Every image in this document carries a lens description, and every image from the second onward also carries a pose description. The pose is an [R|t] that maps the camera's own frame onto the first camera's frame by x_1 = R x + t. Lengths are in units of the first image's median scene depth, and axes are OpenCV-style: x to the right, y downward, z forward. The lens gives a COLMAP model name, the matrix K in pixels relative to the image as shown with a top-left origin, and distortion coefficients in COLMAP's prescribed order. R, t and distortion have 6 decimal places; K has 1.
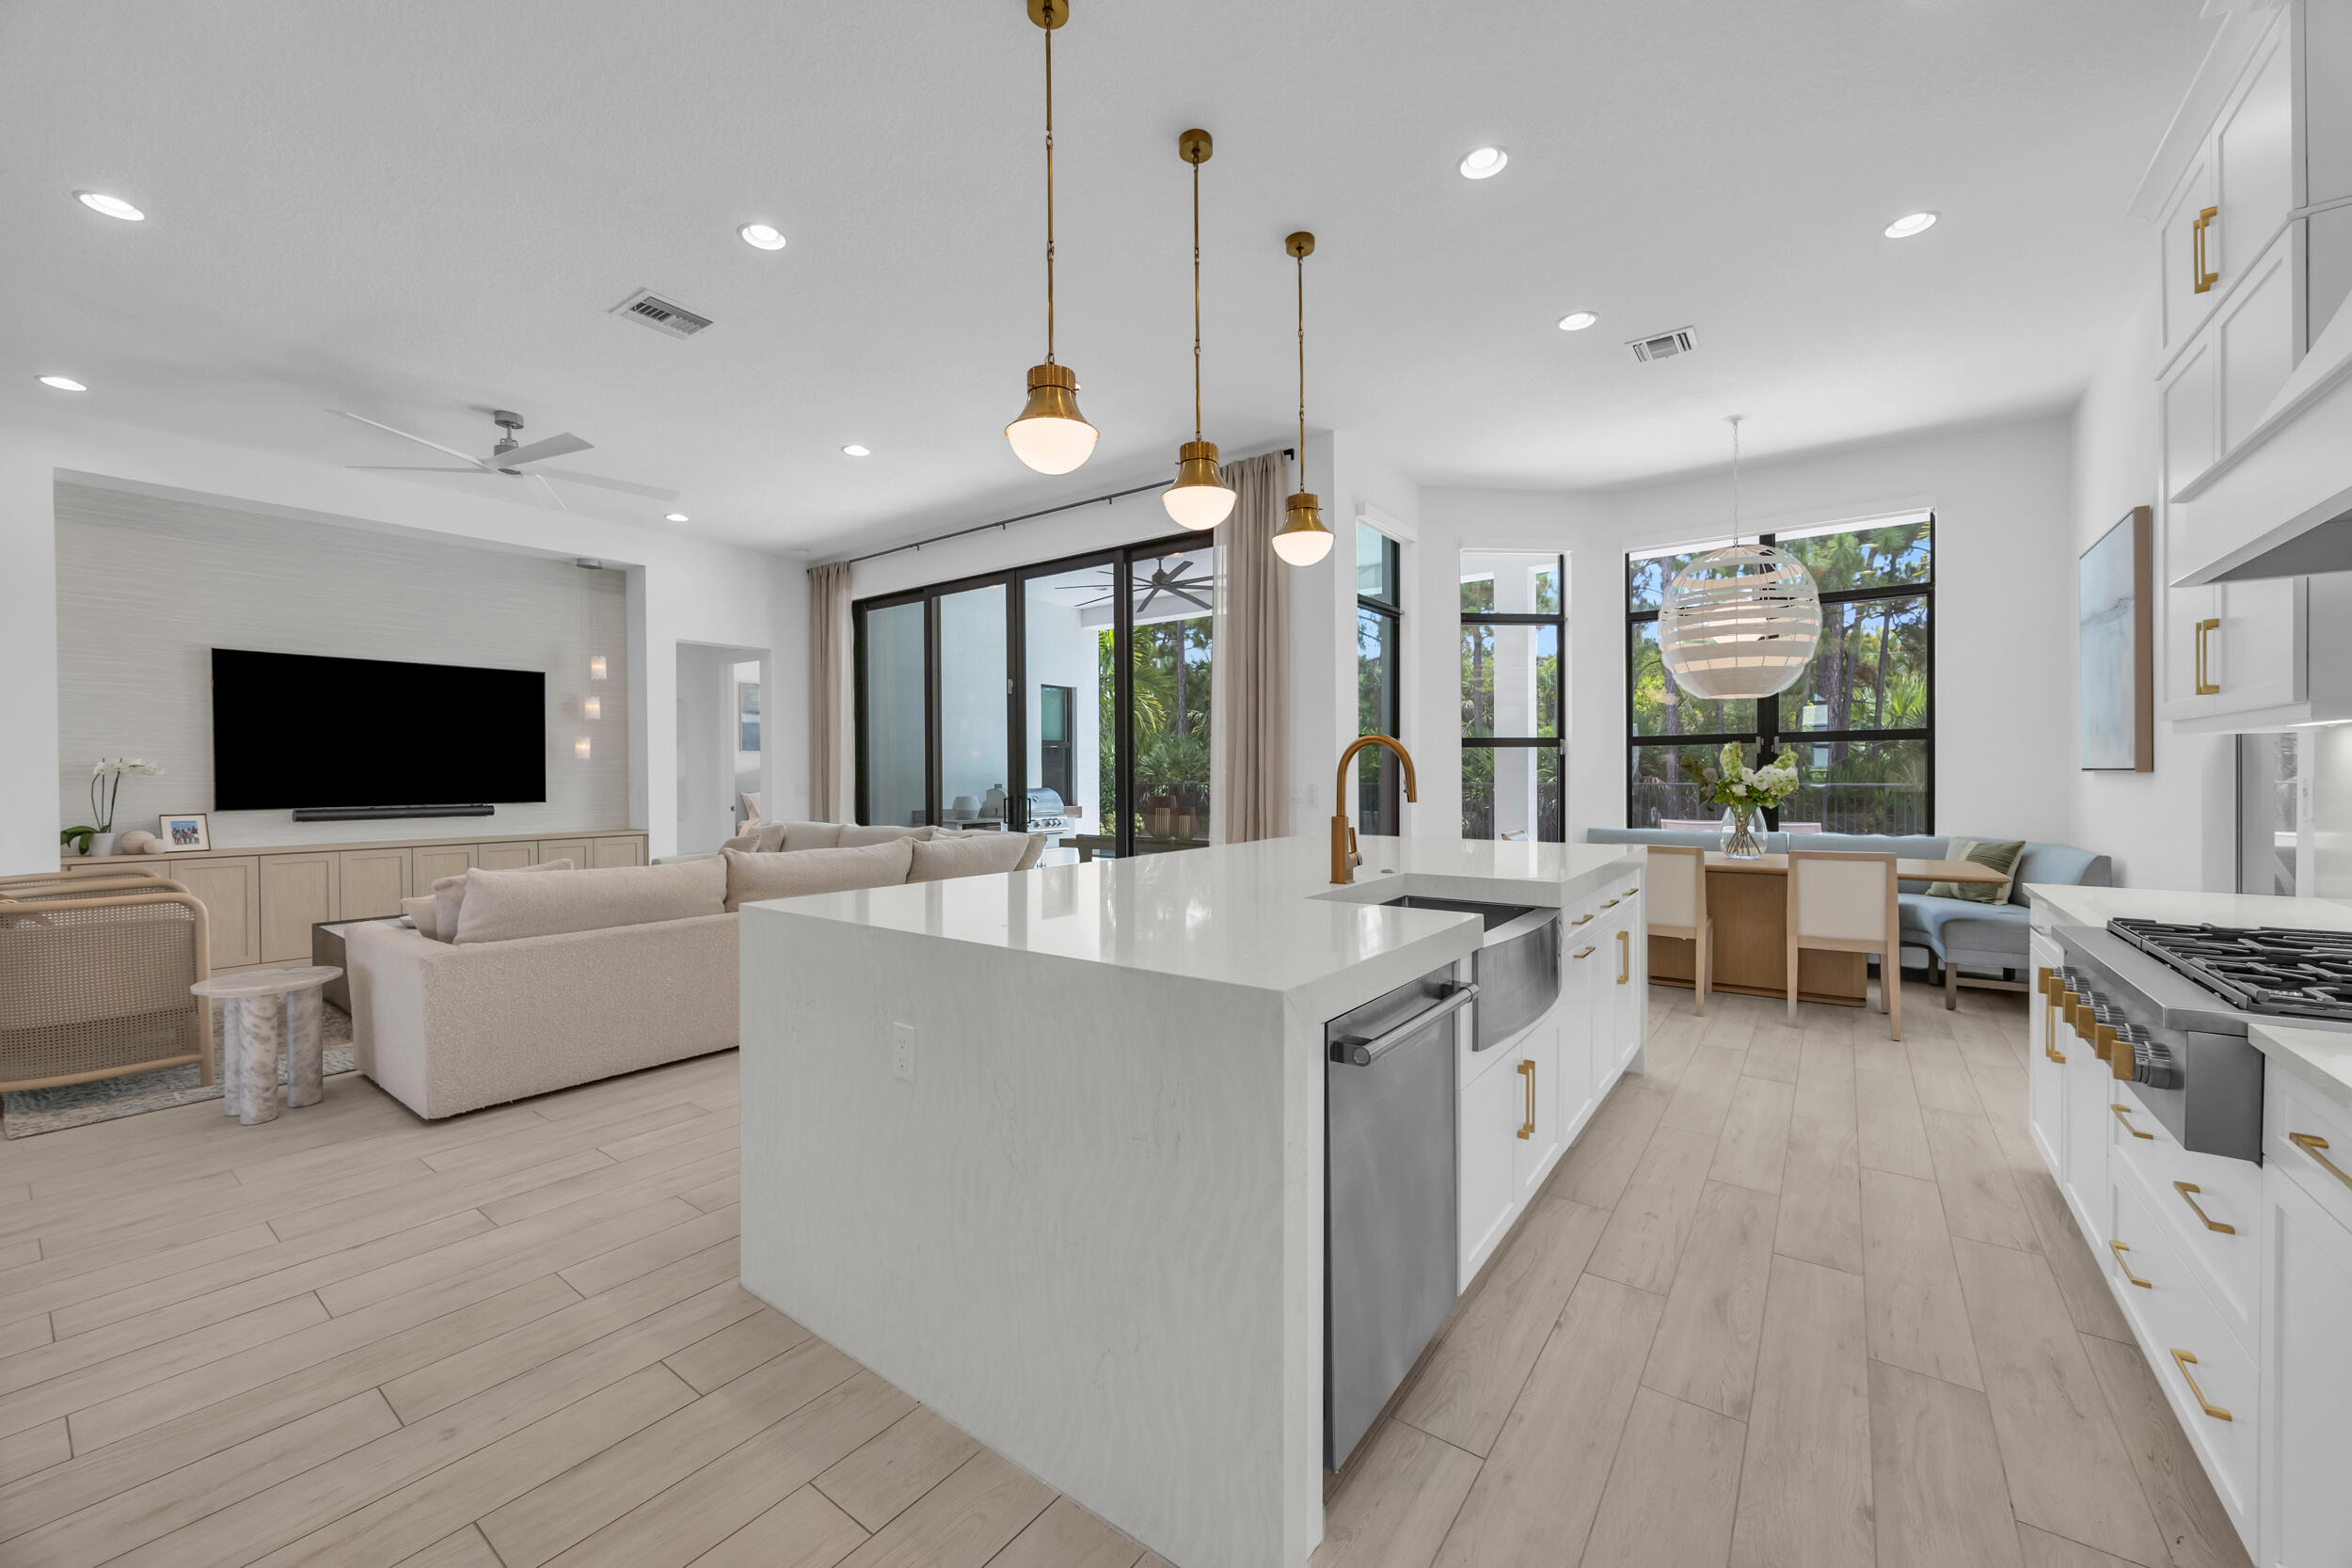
lens RADIAL K [[898.9, 0, 1174.8], [0, 898.9, 780.6], [0, 0, 1]] dist [-0.001823, 0.000222]
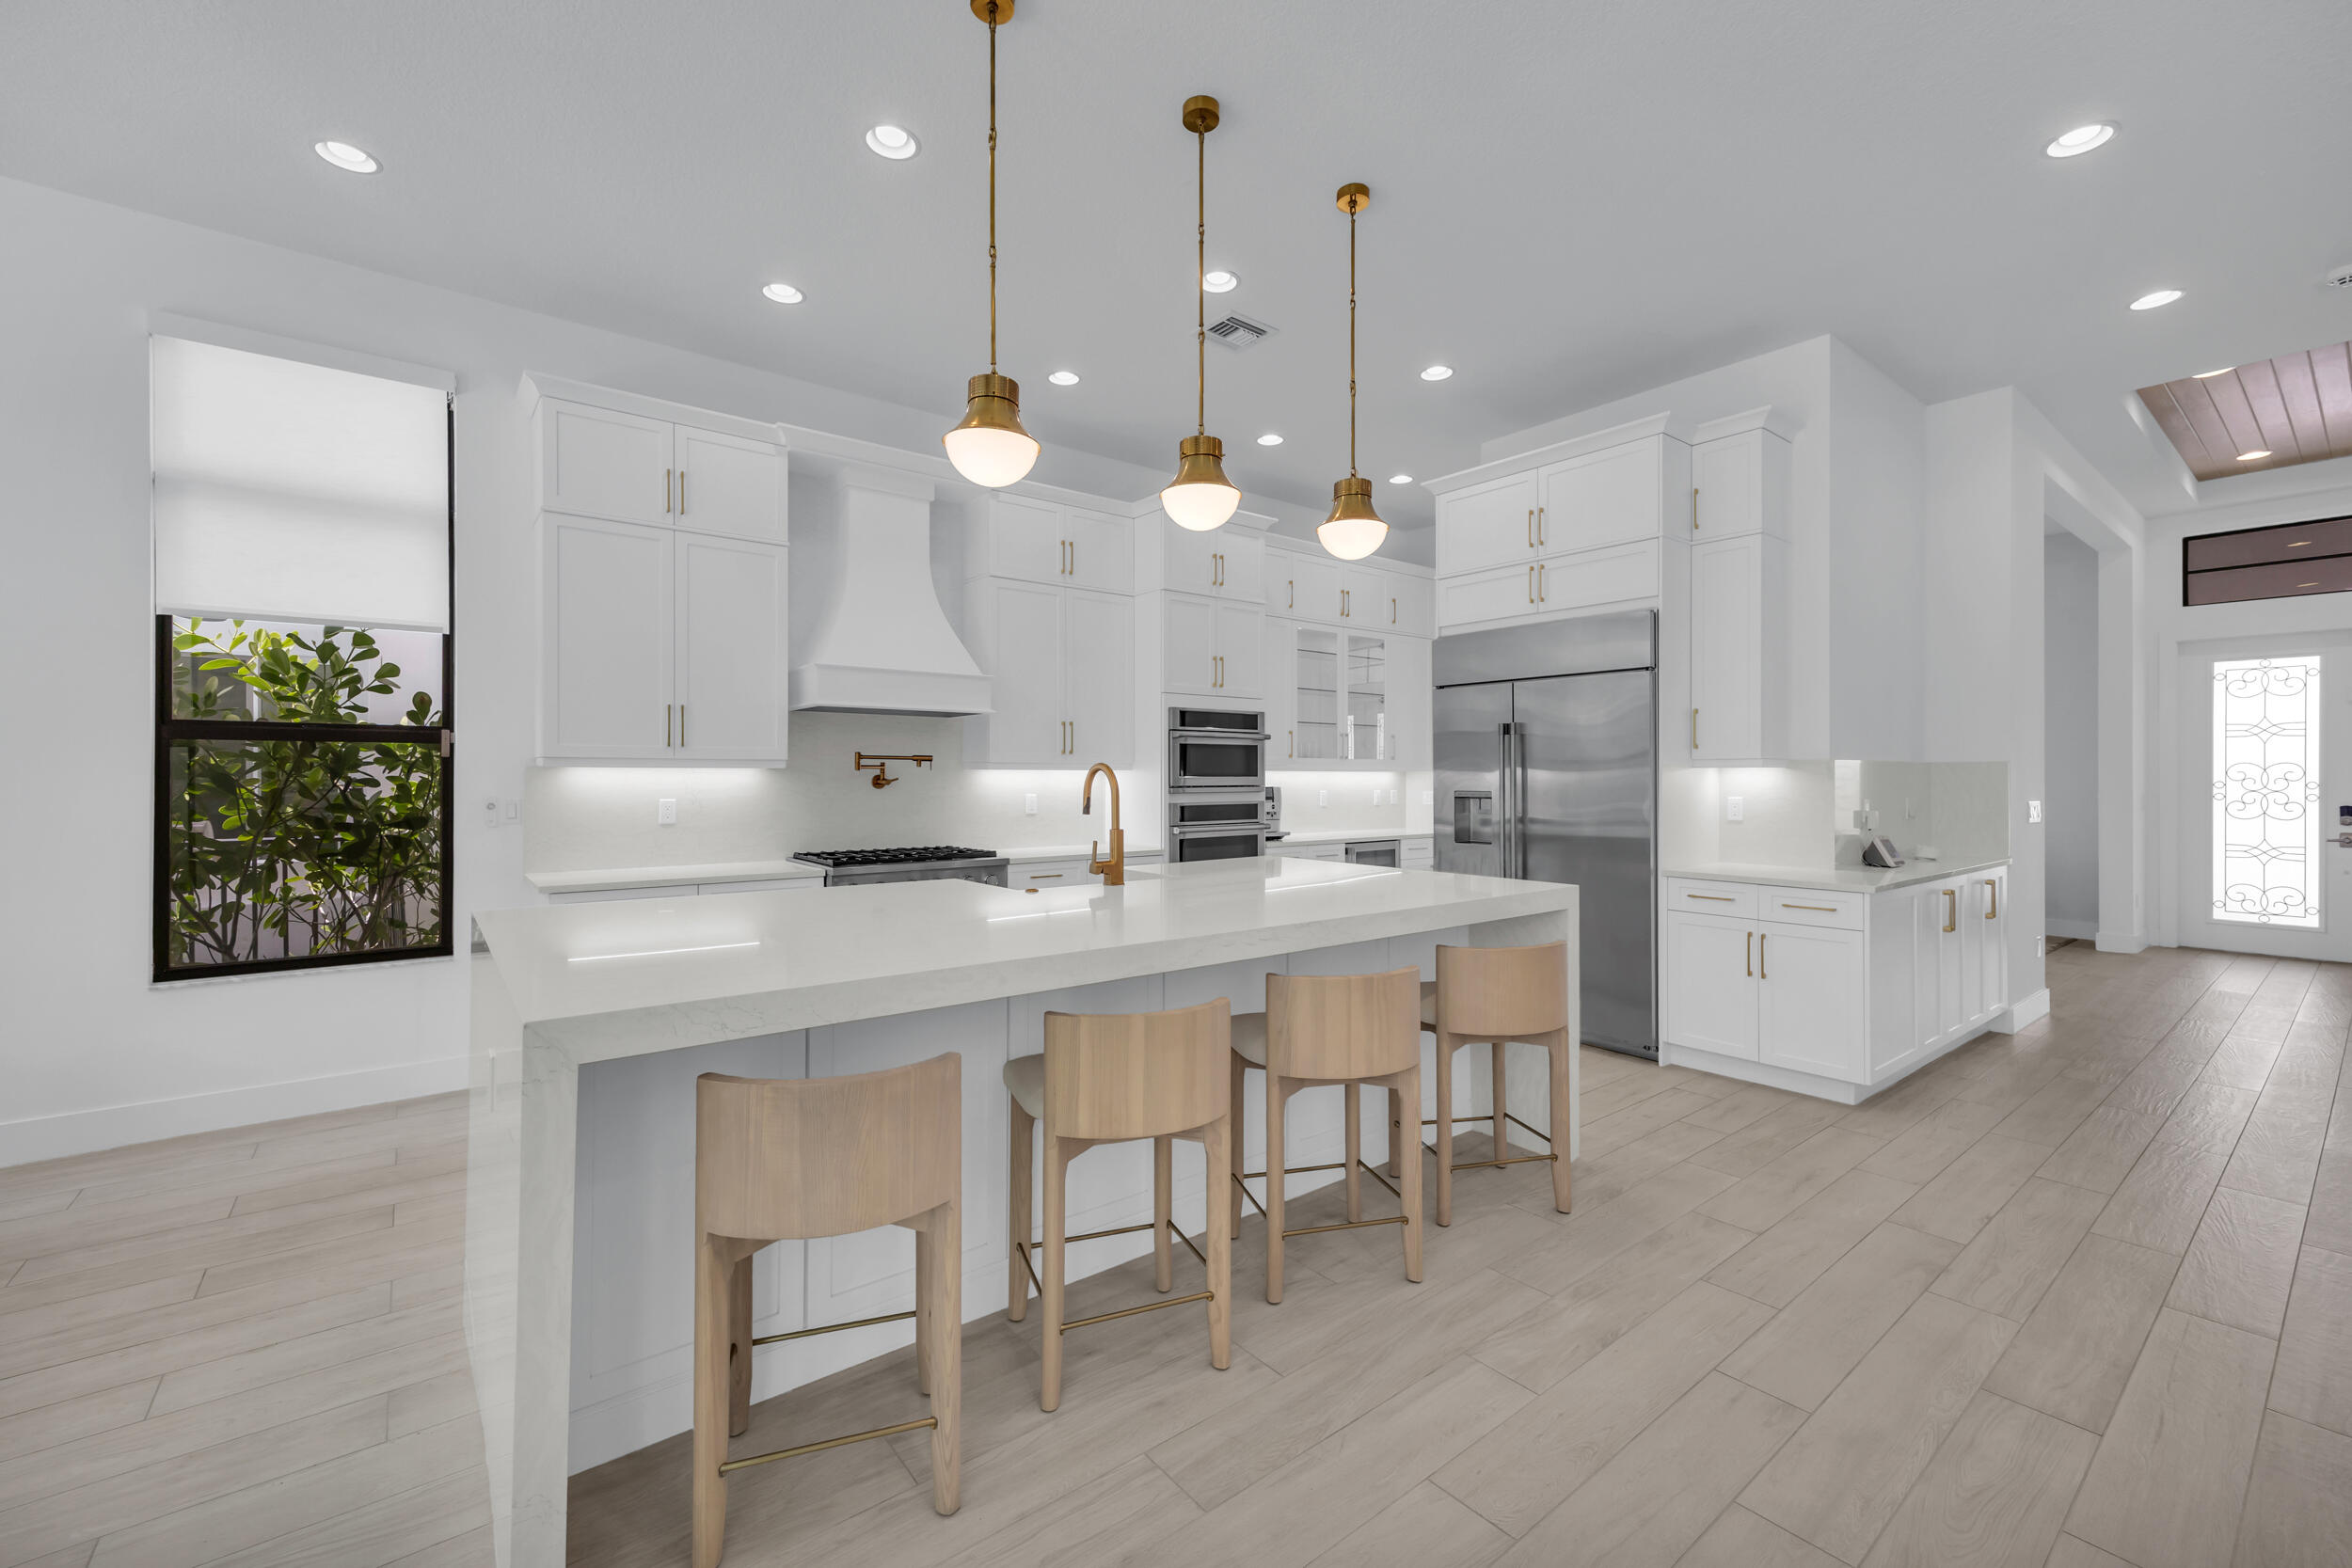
lens RADIAL K [[947.9, 0, 1176.0], [0, 947.9, 784.0], [0, 0, 1]] dist [-0.008528, -0.000178]
pose [[-0.963361, 0.006051, 0.268141, -0.124936], [0.008712, 0.999924, 0.008733, -0.014788], [-0.268068, 0.010749, -0.963340, 1.135713]]
